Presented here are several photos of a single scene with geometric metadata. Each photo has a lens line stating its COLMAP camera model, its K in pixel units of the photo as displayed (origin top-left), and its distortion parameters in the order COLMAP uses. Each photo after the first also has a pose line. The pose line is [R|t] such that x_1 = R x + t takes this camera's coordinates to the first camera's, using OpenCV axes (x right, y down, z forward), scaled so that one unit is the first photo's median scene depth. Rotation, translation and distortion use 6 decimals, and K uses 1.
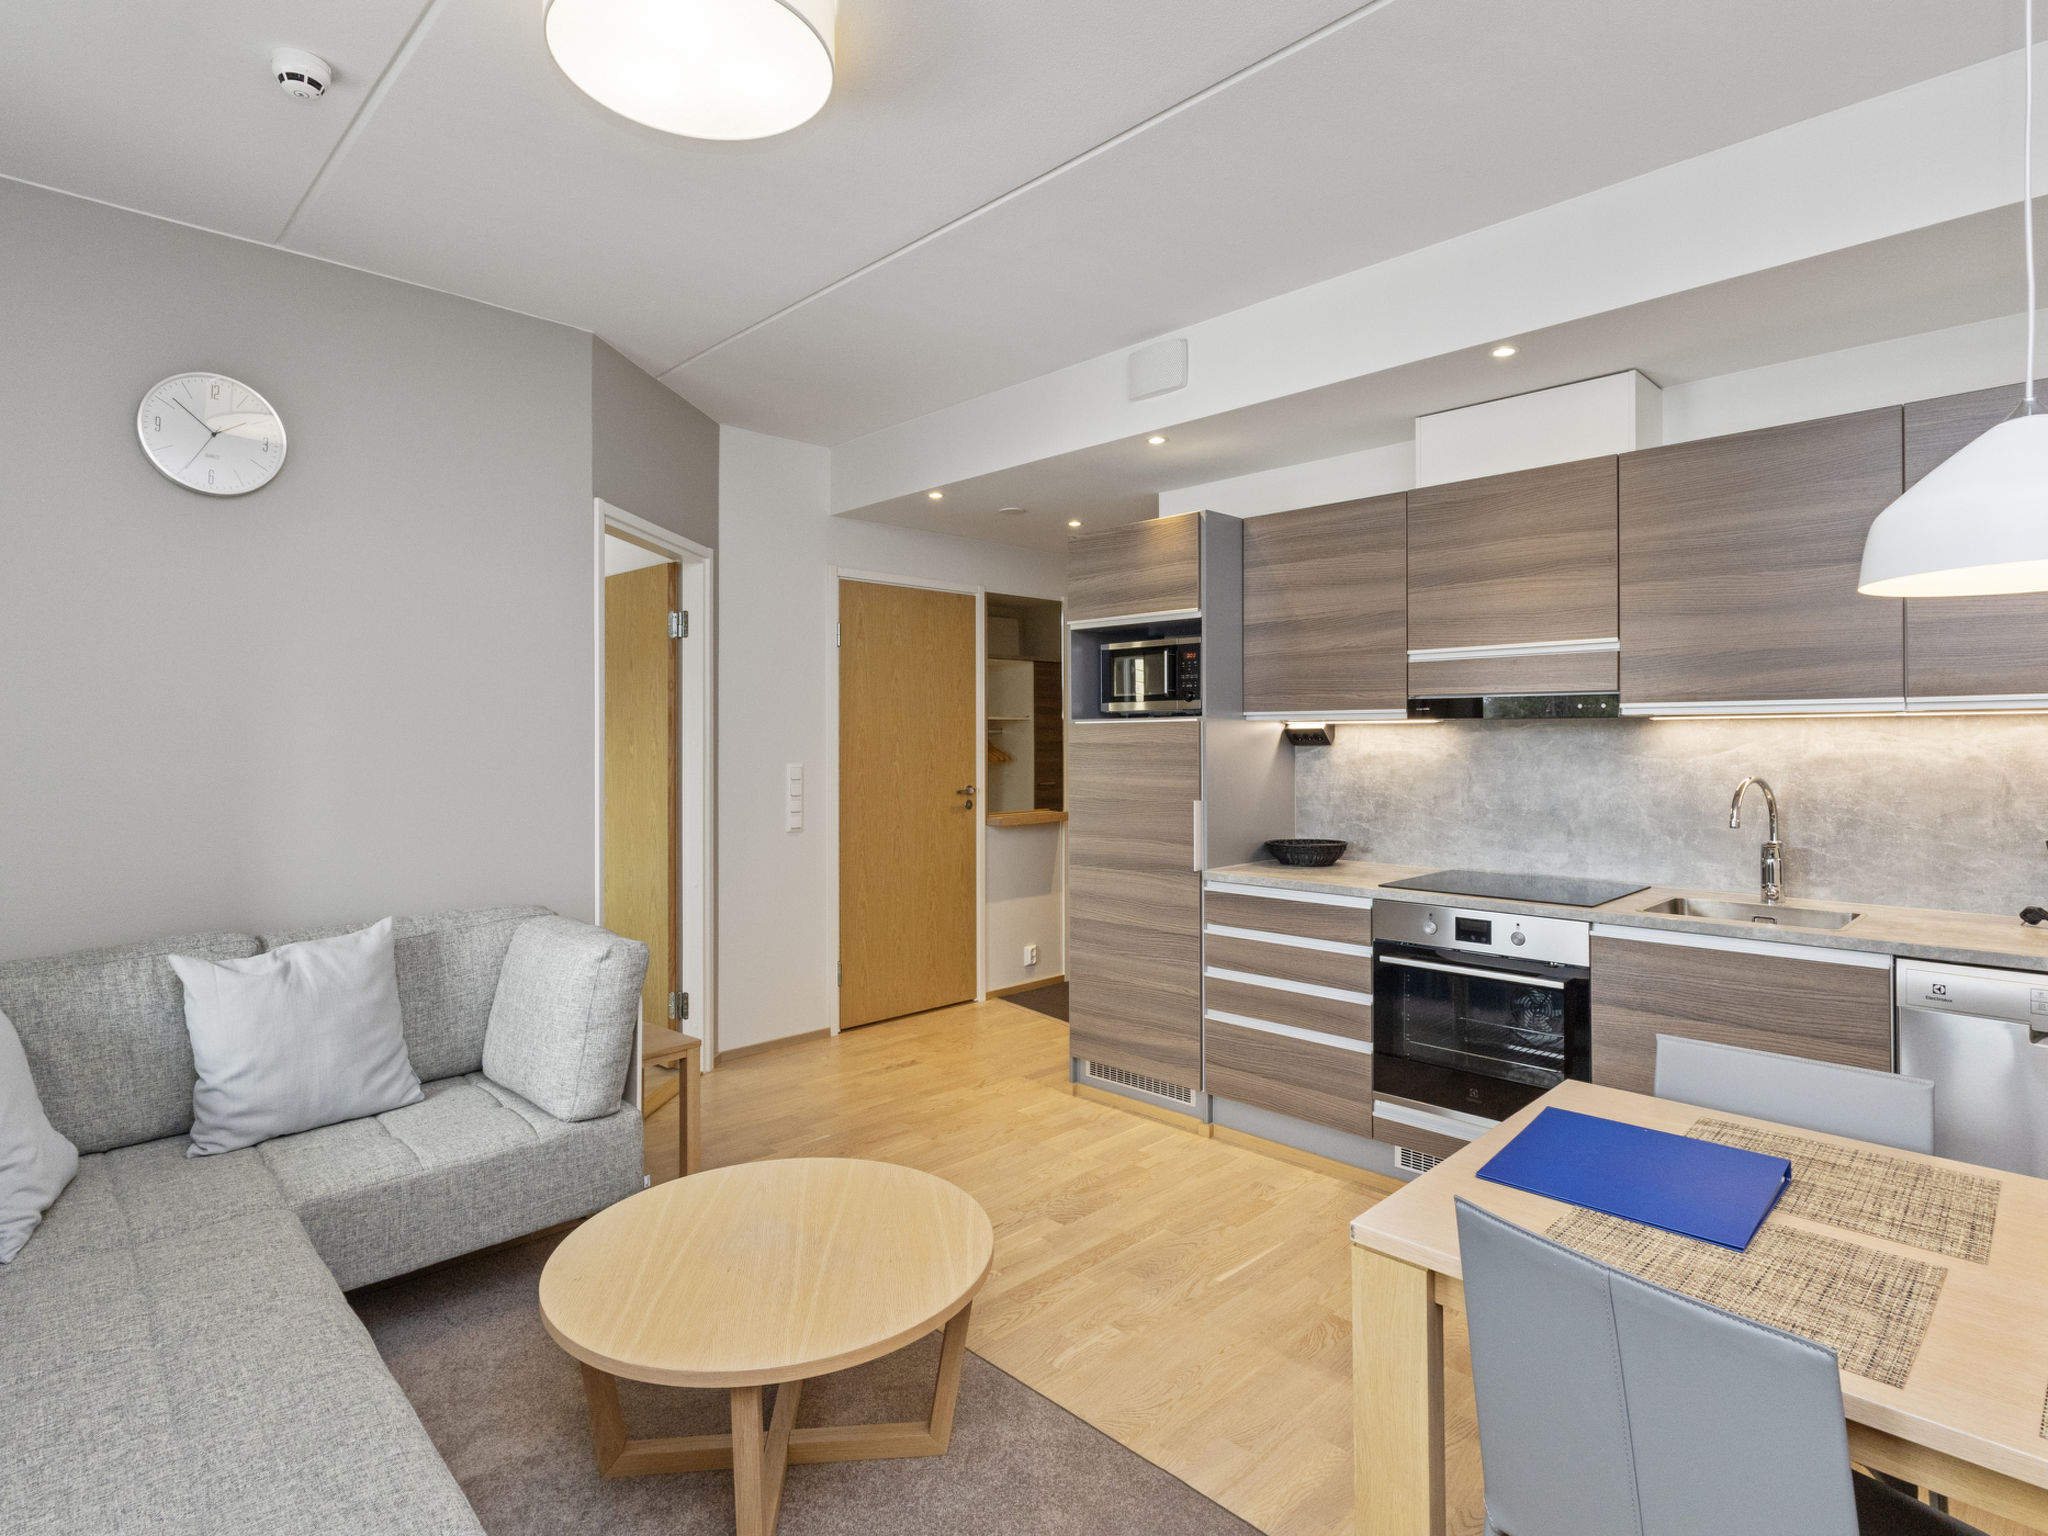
lens RADIAL K [[1083.3, 0, 1017.7], [0, 1083.3, 752.4], [0, 0, 1]] dist [0.003409, 0.003243]
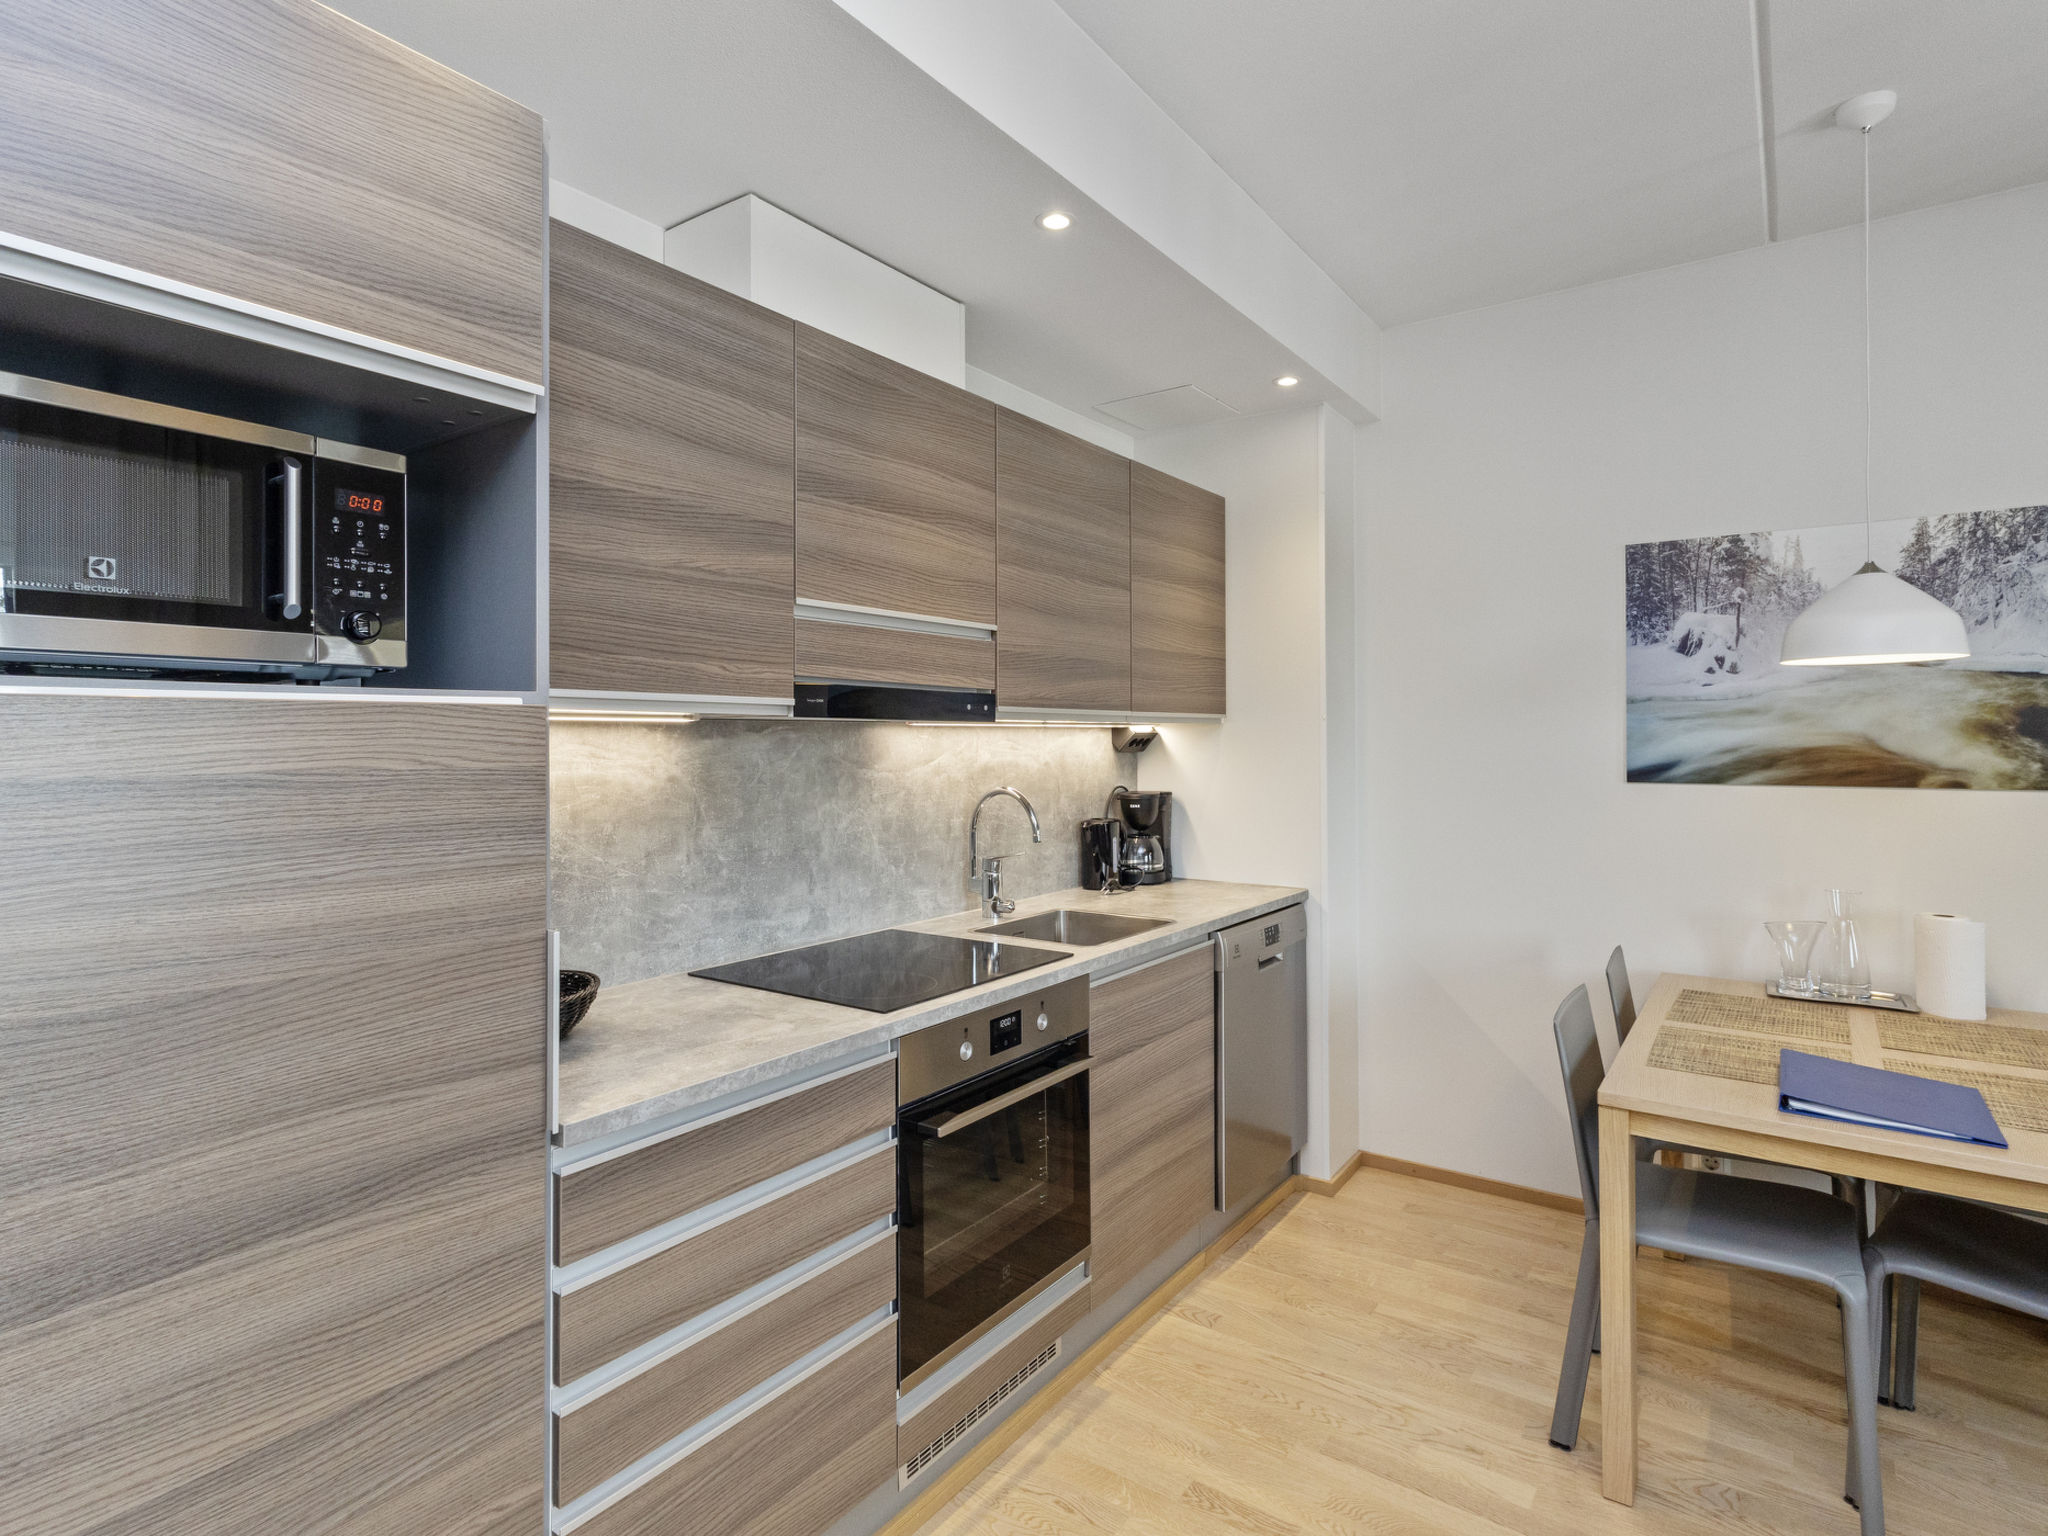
lens RADIAL K [[1083.3, 0, 1026.7], [0, 1083.3, 727.9], [0, 0, 1]] dist [0.003409, 0.003243]
pose [[-0.169846, 0.013671, 0.985376, -0.226034], [0.015095, 0.999823, -0.011270, -0.016482], [-0.985355, 0.012960, -0.170023, 0.979801]]
